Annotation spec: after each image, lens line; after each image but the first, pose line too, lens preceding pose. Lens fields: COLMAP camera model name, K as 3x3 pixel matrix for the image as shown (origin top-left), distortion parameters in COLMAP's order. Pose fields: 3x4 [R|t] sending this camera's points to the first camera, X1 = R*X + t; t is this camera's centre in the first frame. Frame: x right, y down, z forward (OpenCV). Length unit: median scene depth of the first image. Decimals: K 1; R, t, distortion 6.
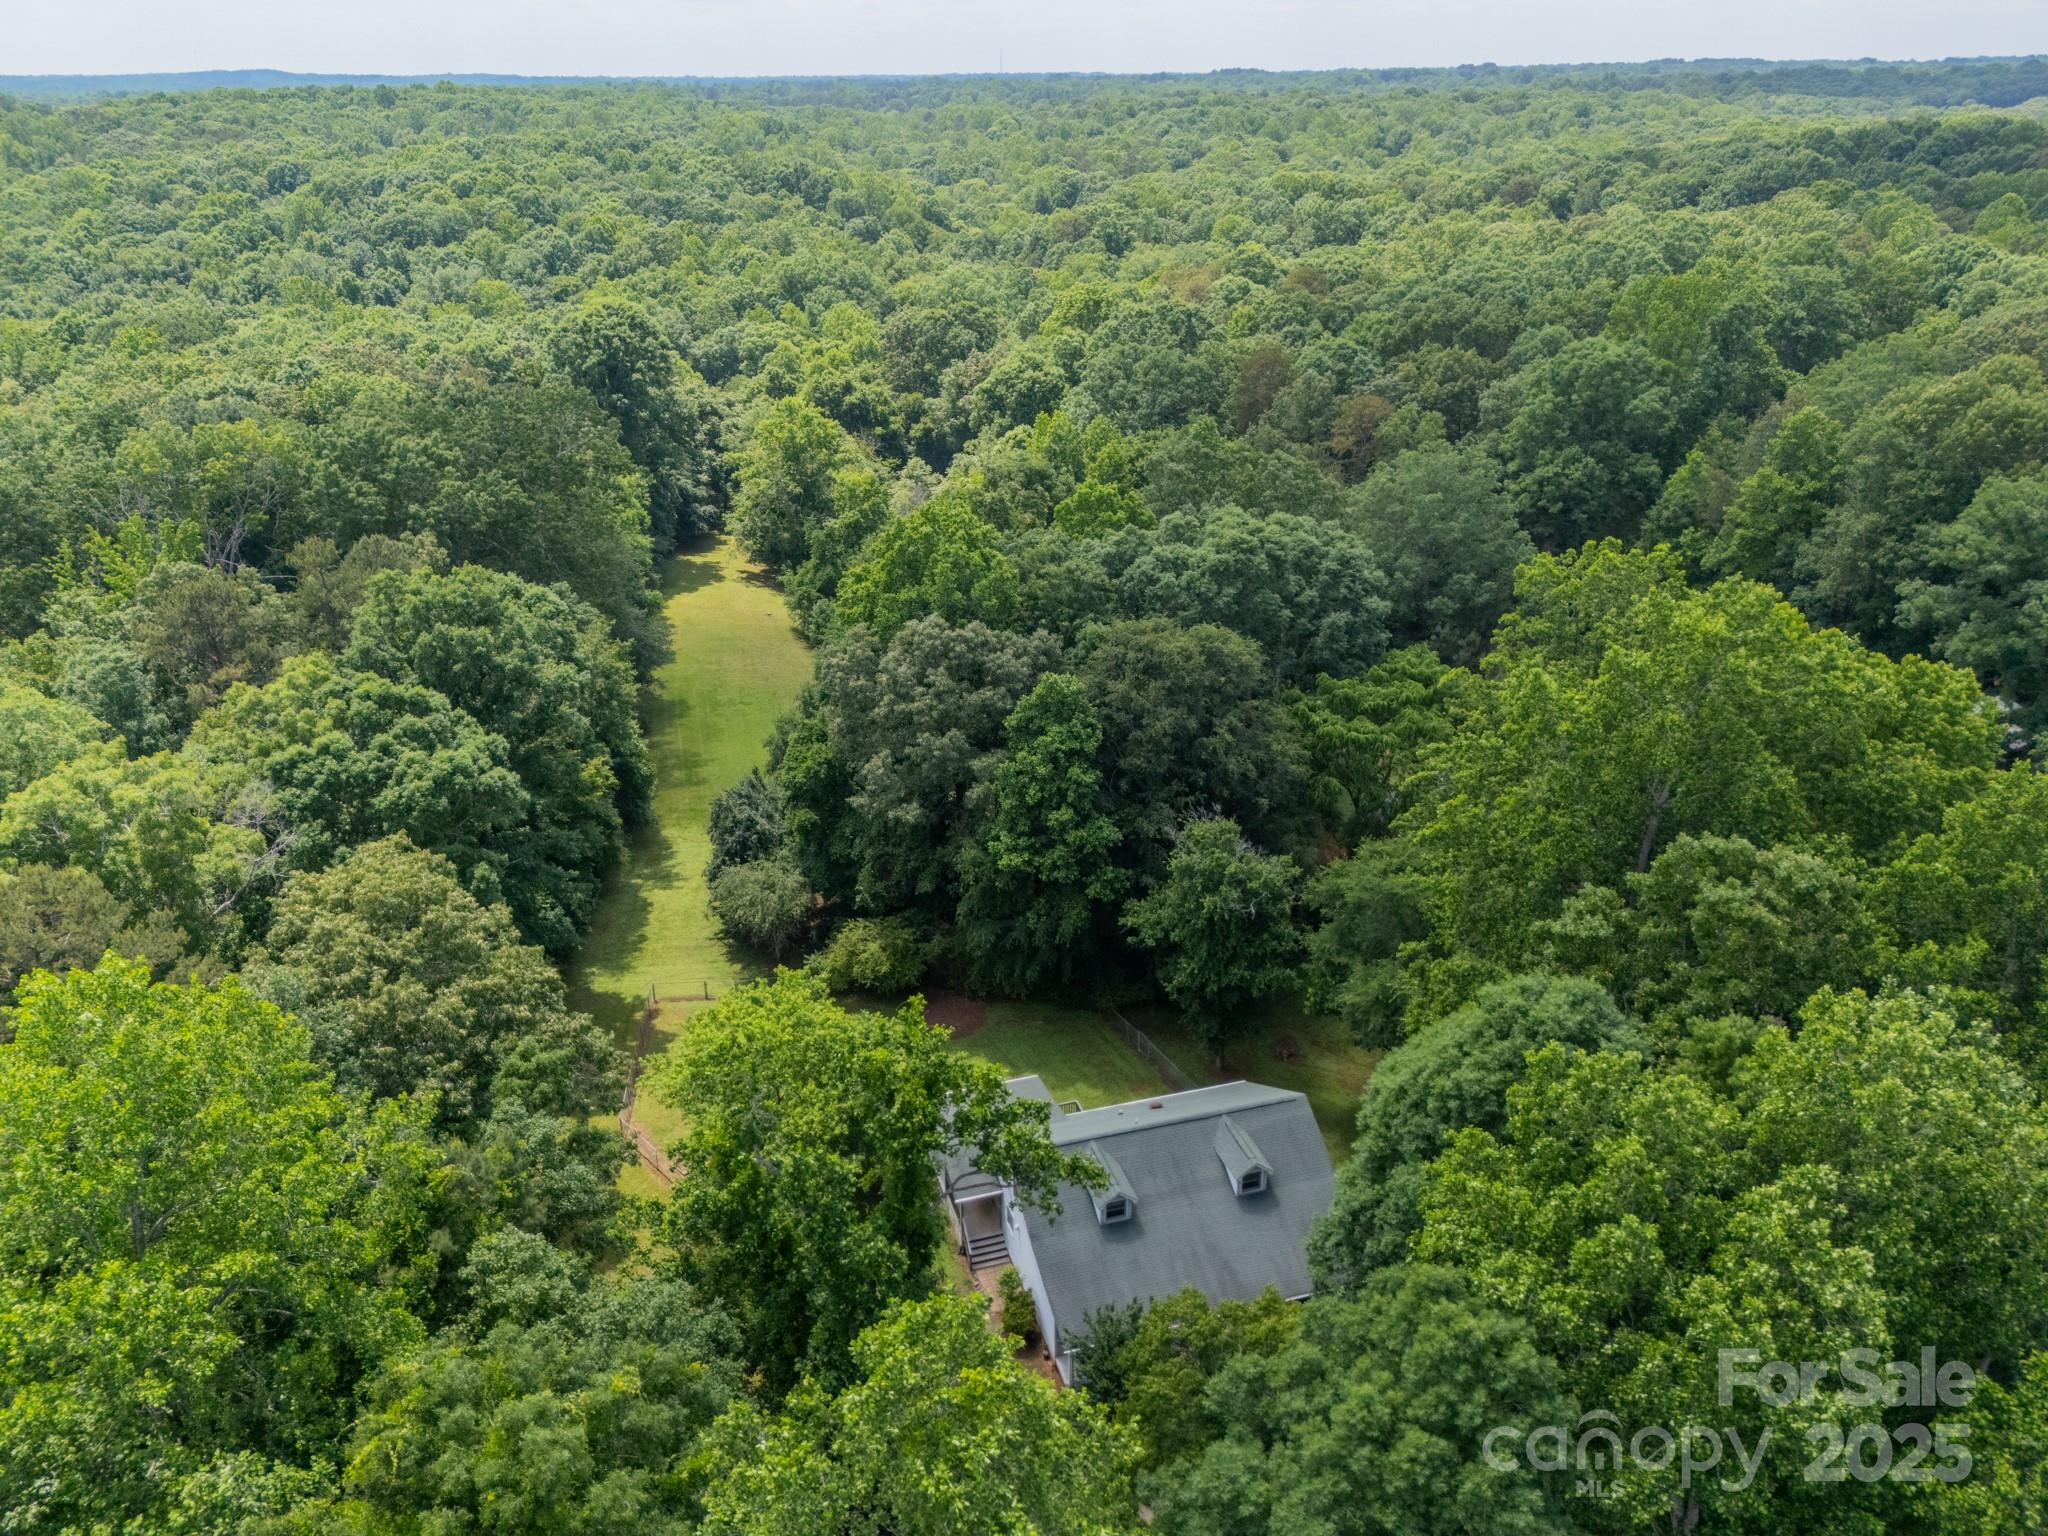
lens RADIAL K [[1439.5, 0, 1032.7], [0, 1439.5, 780.7], [0, 0, 1]] dist [0.035378, -0.016390]
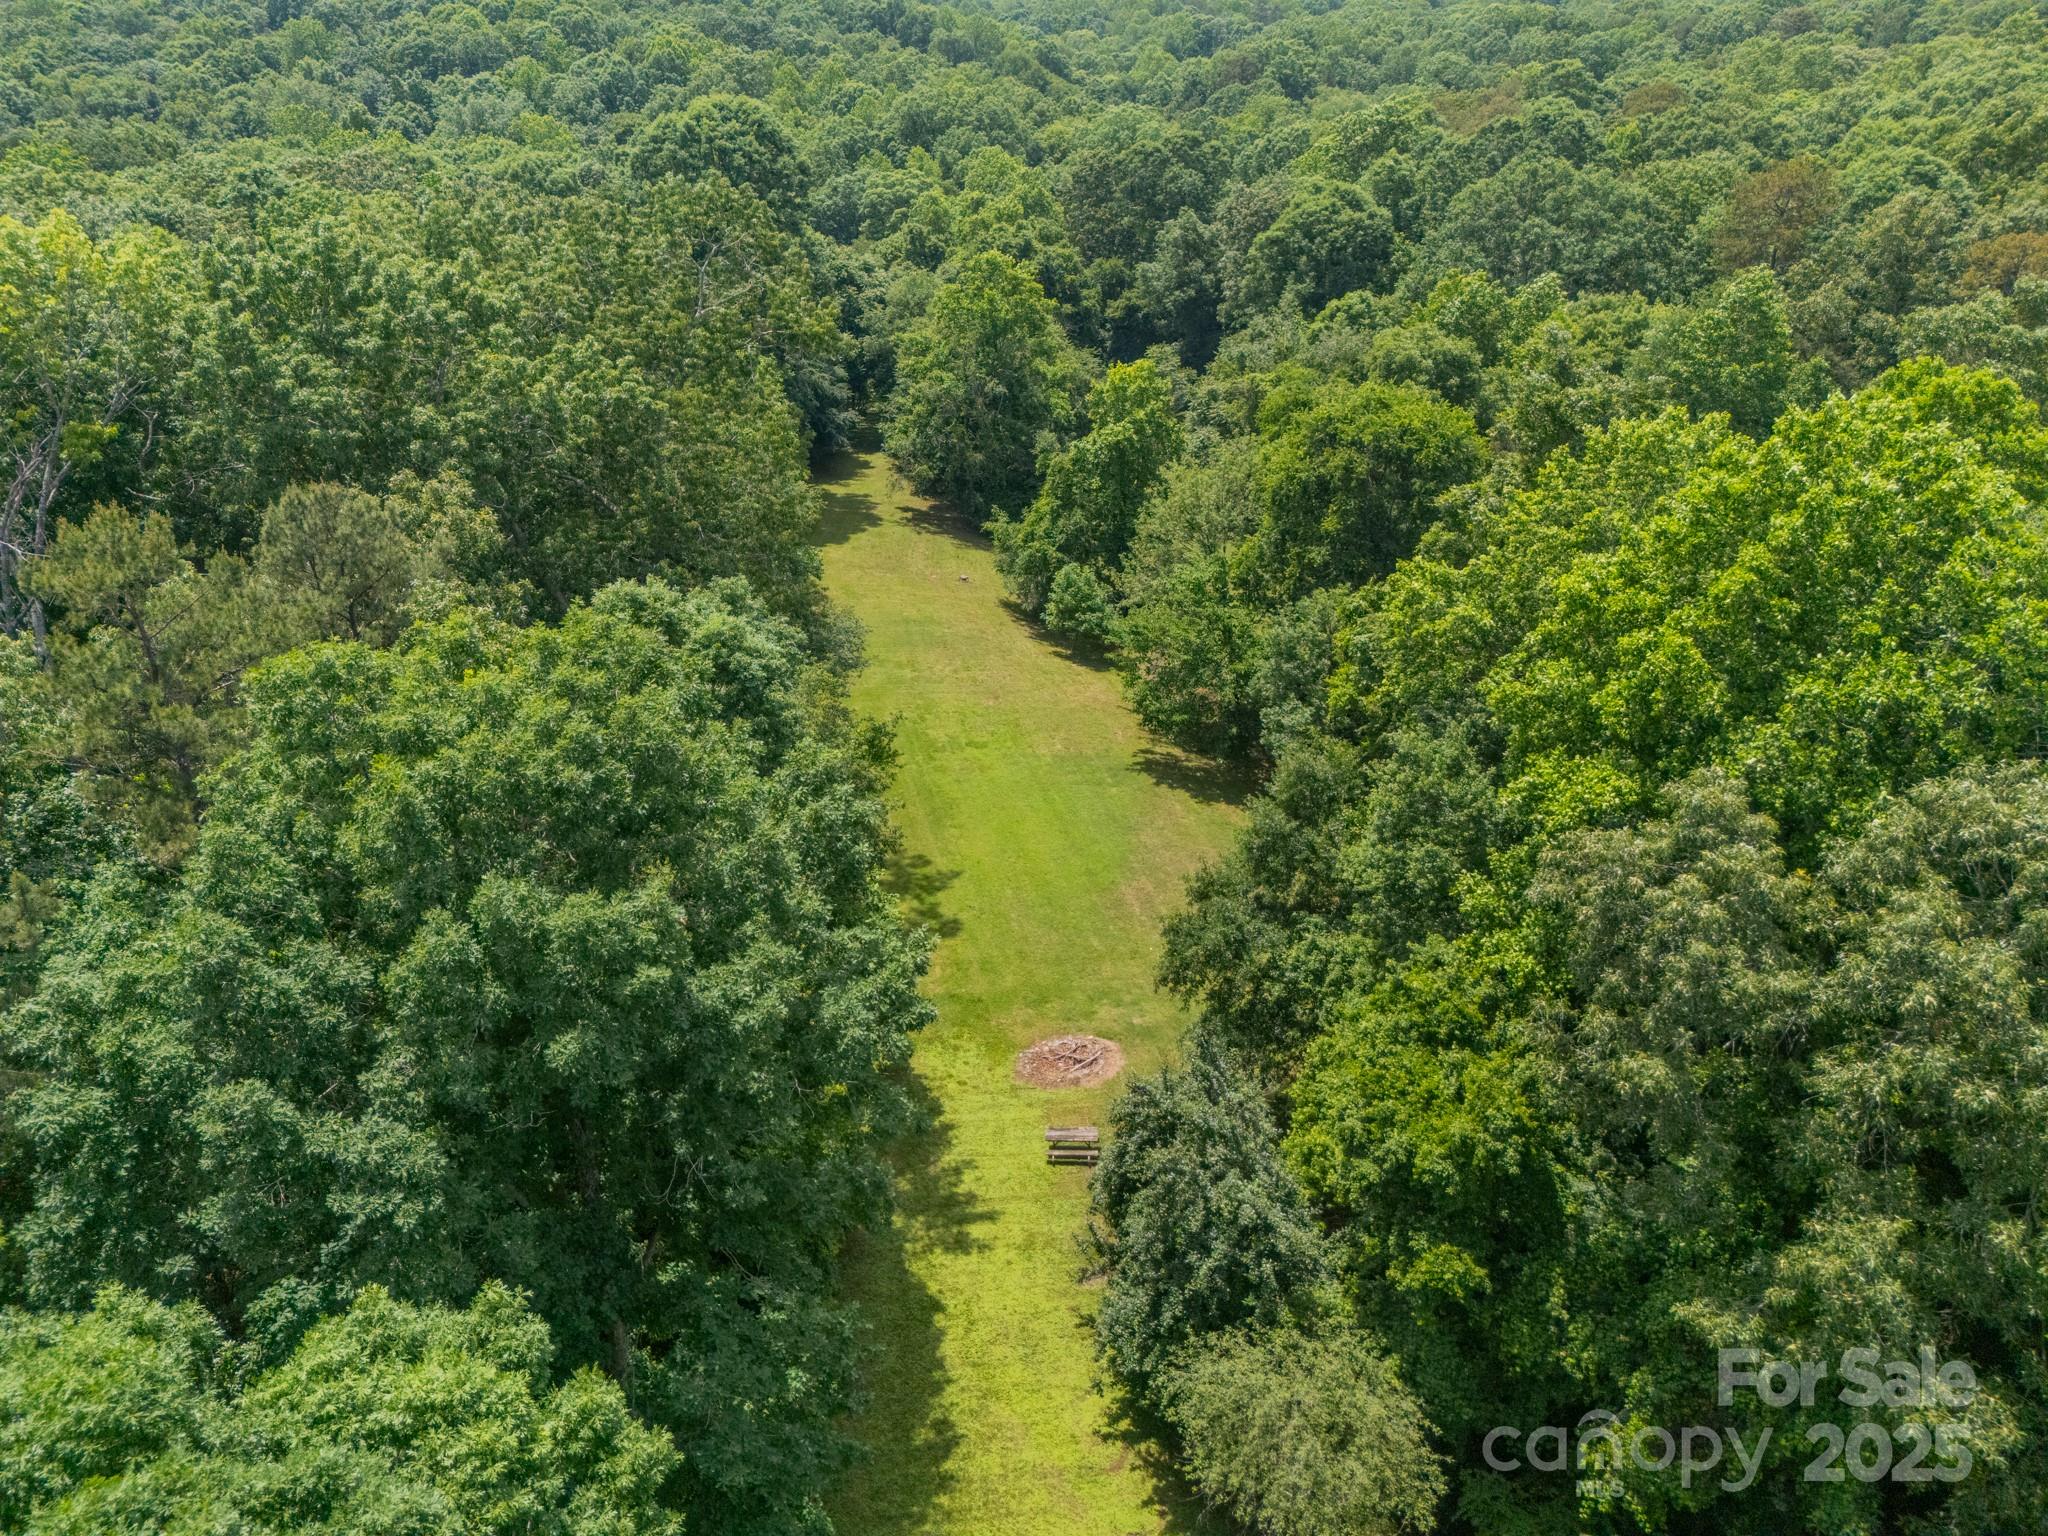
lens RADIAL K [[1439.5, 0, 1011.6], [0, 1439.5, 759.1], [0, 0, 1]] dist [0.035378, -0.016390]
pose [[0.999398, 0.018194, -0.029524, -0.115957], [-0.016790, 0.998747, 0.047143, -0.053359], [0.030345, -0.046619, 0.998452, 0.279052]]
